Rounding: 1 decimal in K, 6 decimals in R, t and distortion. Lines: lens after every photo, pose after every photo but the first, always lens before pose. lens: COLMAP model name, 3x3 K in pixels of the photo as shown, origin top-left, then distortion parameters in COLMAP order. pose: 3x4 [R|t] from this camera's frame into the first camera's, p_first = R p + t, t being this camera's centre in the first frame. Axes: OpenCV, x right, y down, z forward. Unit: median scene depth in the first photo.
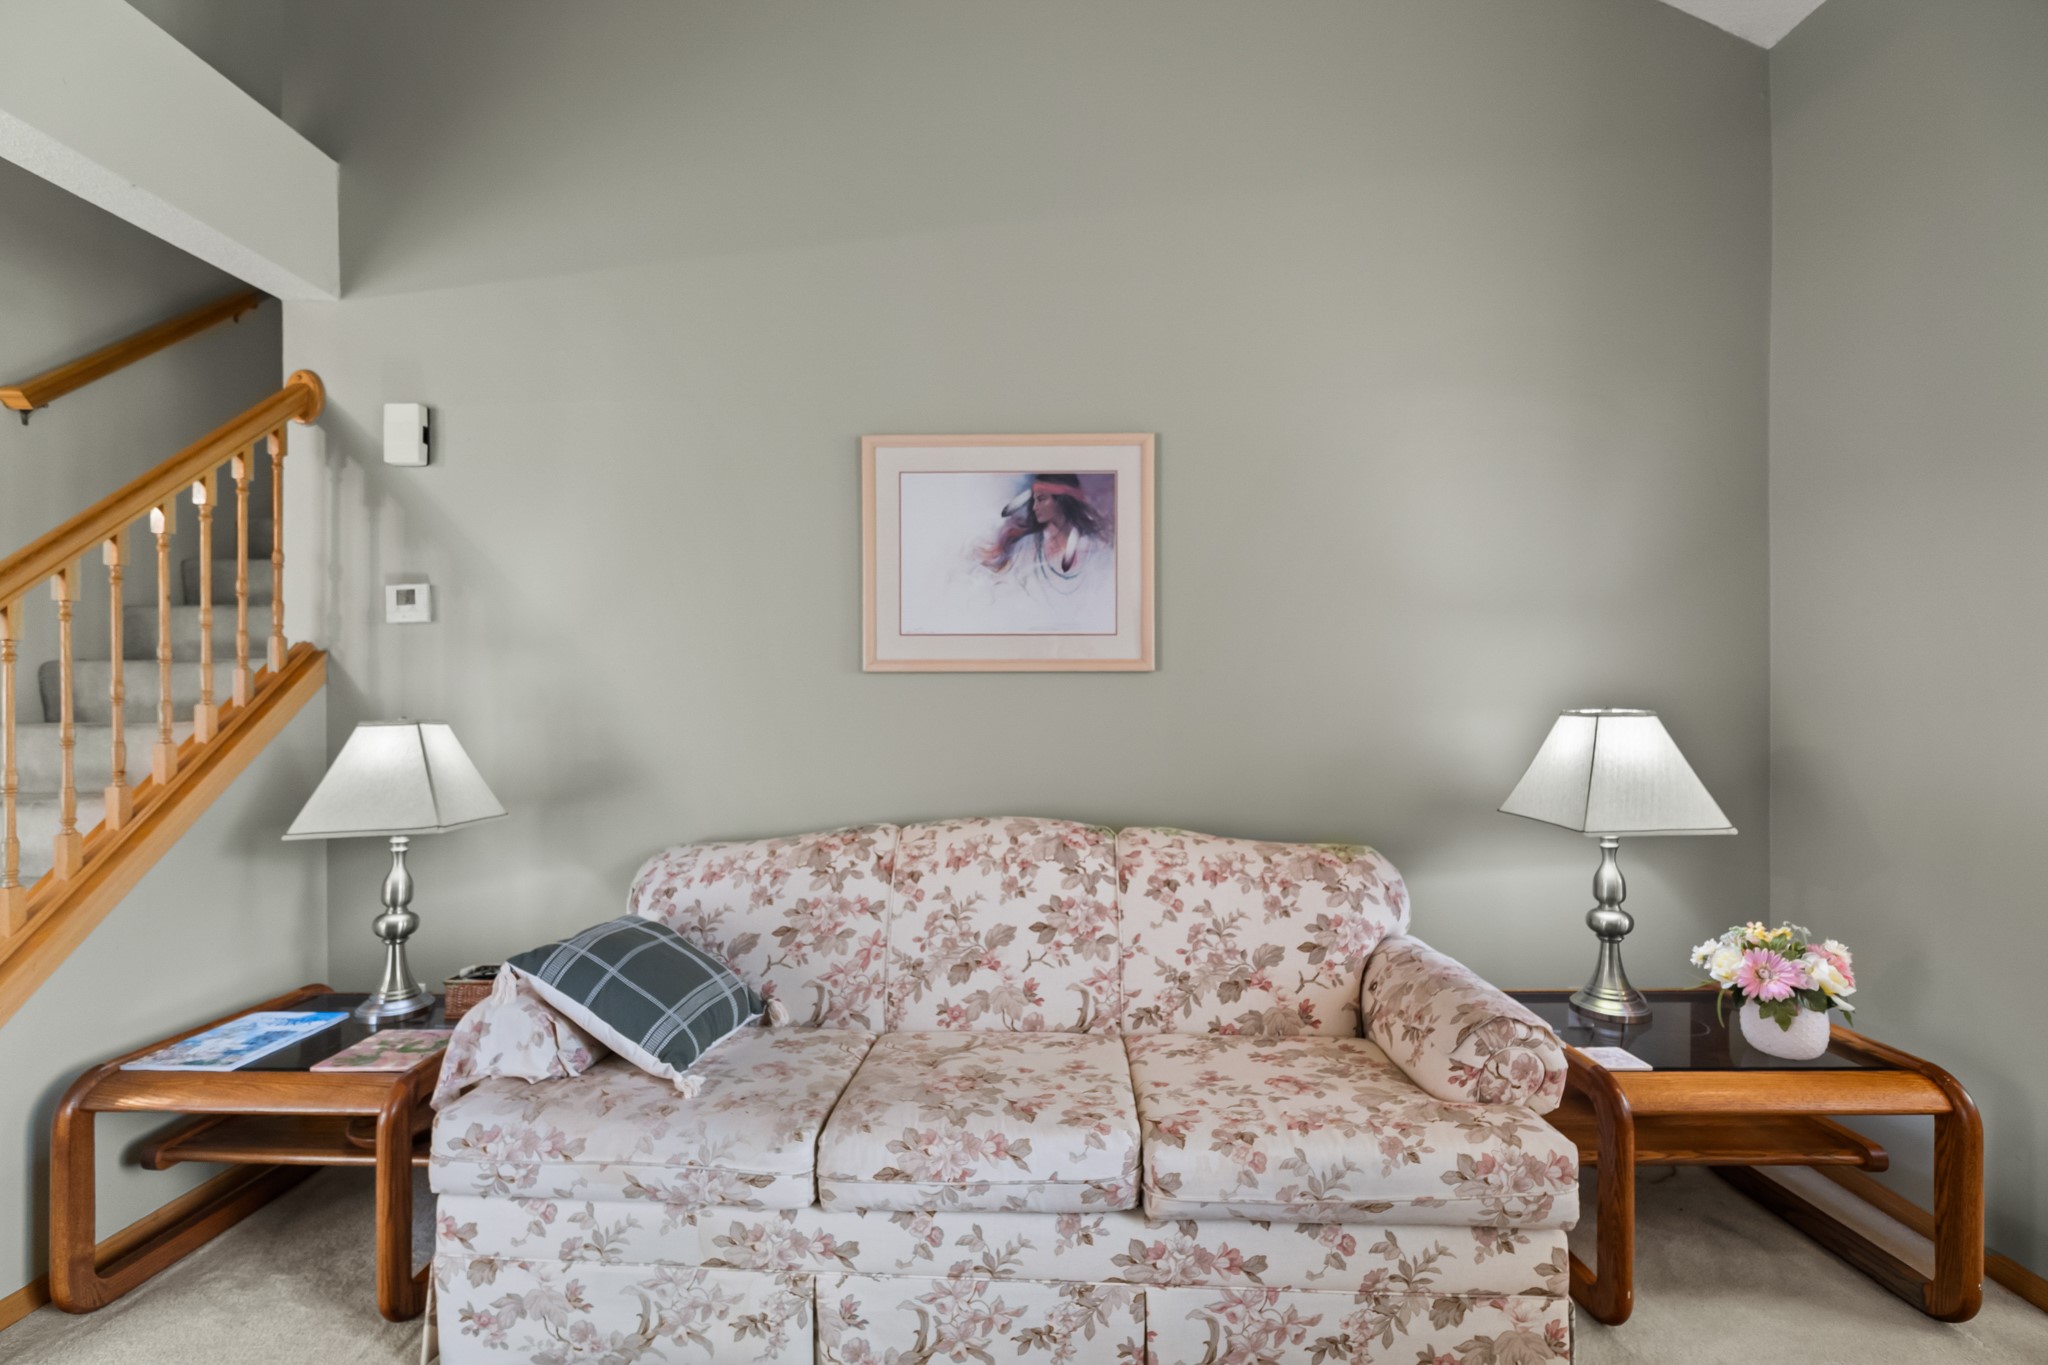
lens RADIAL K [[883.9, 0, 1015.2], [0, 883.9, 709.5], [0, 0, 1]] dist [-0.008477, 0.003569]
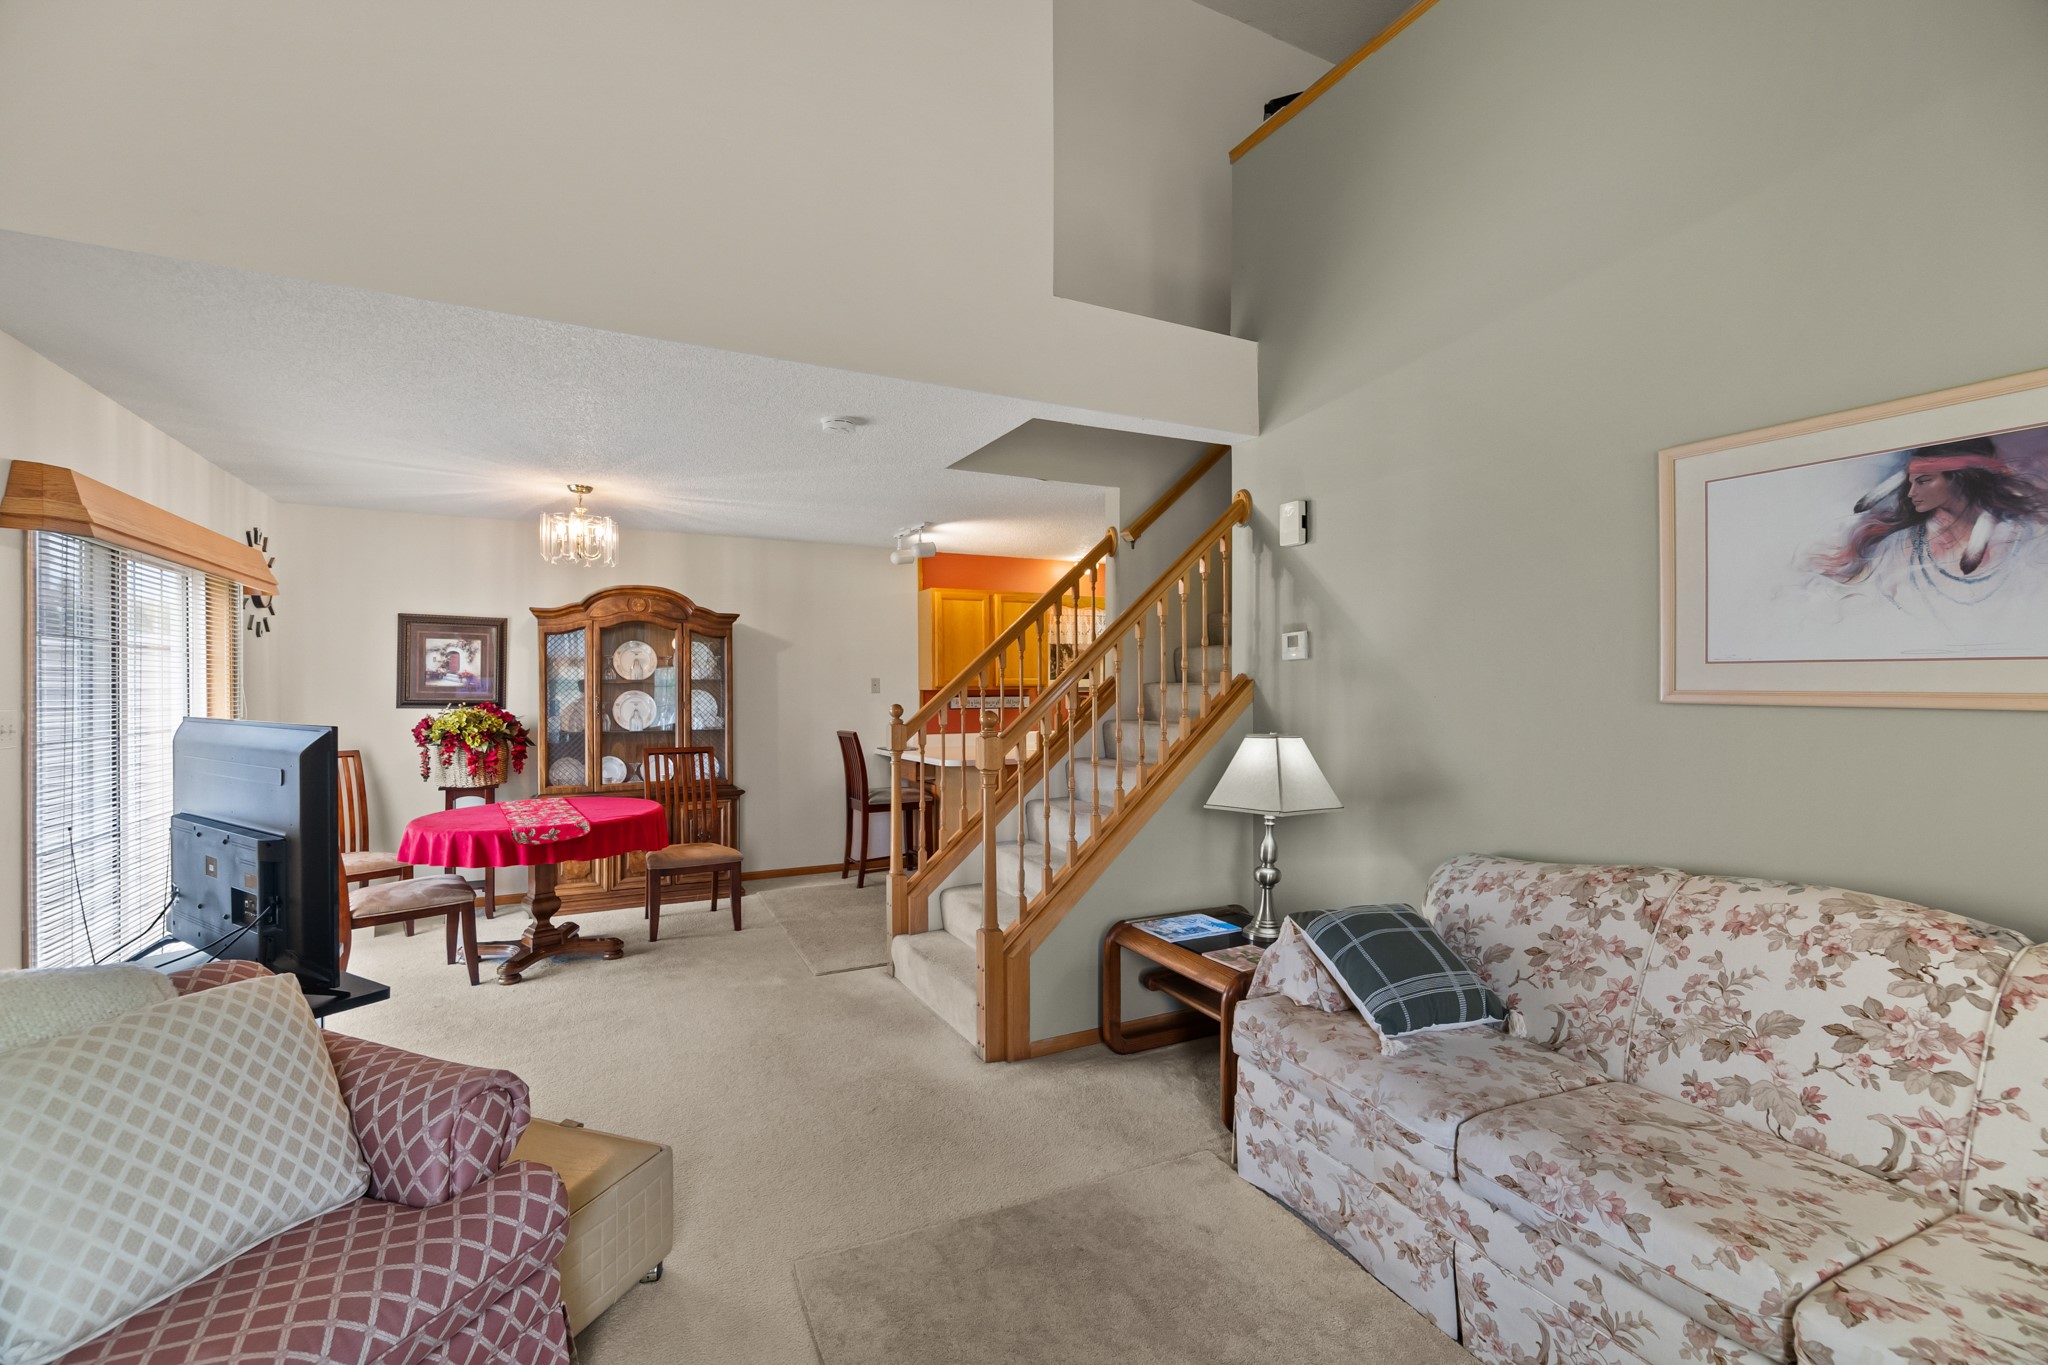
lens RADIAL K [[883.9, 0, 1016.9], [0, 883.9, 697.8], [0, 0, 1]] dist [-0.008477, 0.003569]
pose [[0.479981, 0.017280, -0.877109, 0.364482], [-0.005545, 0.999846, 0.016663, -0.068237], [0.877261, -0.003134, 0.480003, -0.050698]]
